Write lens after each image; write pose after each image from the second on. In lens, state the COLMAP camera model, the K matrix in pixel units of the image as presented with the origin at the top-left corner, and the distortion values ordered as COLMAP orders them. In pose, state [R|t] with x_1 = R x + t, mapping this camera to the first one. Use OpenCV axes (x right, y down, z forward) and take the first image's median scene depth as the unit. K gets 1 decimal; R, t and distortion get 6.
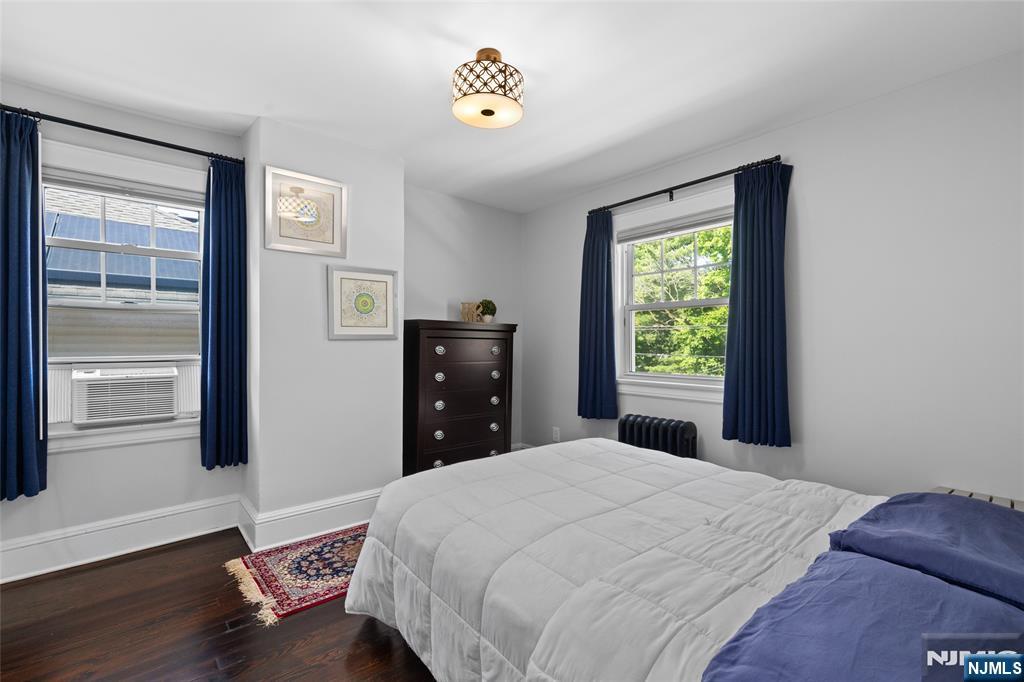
lens RADIAL K [[461.5, 0, 509.0], [0, 461.5, 344.3], [0, 0, 1]] dist [0.014657, -0.003252]
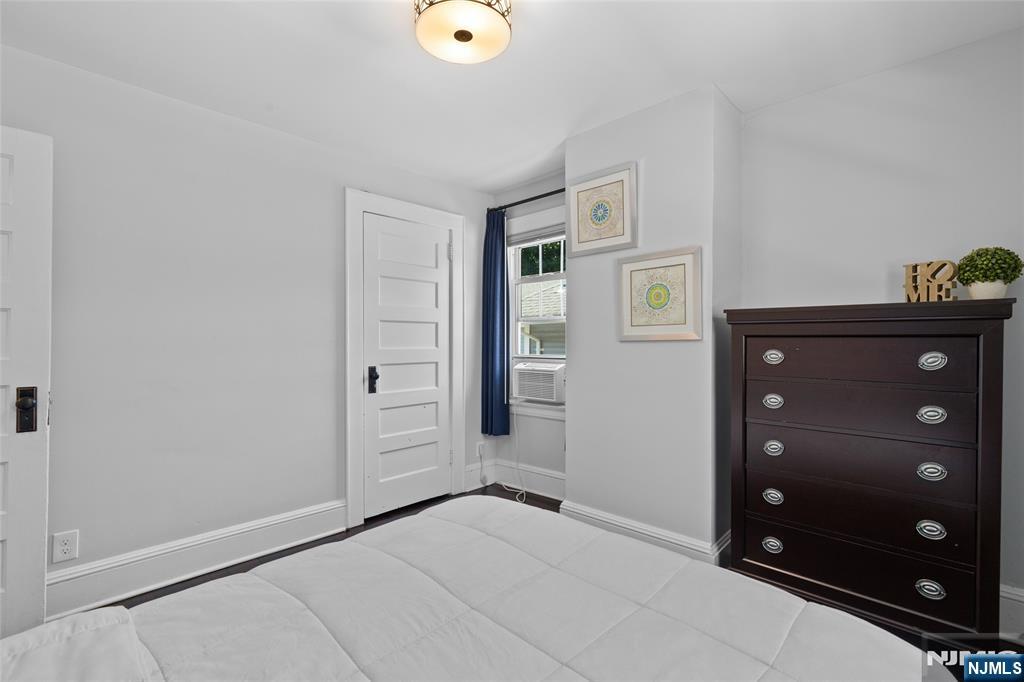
lens RADIAL K [[461.5, 0, 509.2], [0, 461.5, 340.7], [0, 0, 1]] dist [0.014657, -0.003252]
pose [[0.091263, -0.007296, -0.995800, 0.489470], [-0.001444, 0.999971, -0.007459, -0.004335], [0.995826, 0.002118, 0.091250, 0.690739]]
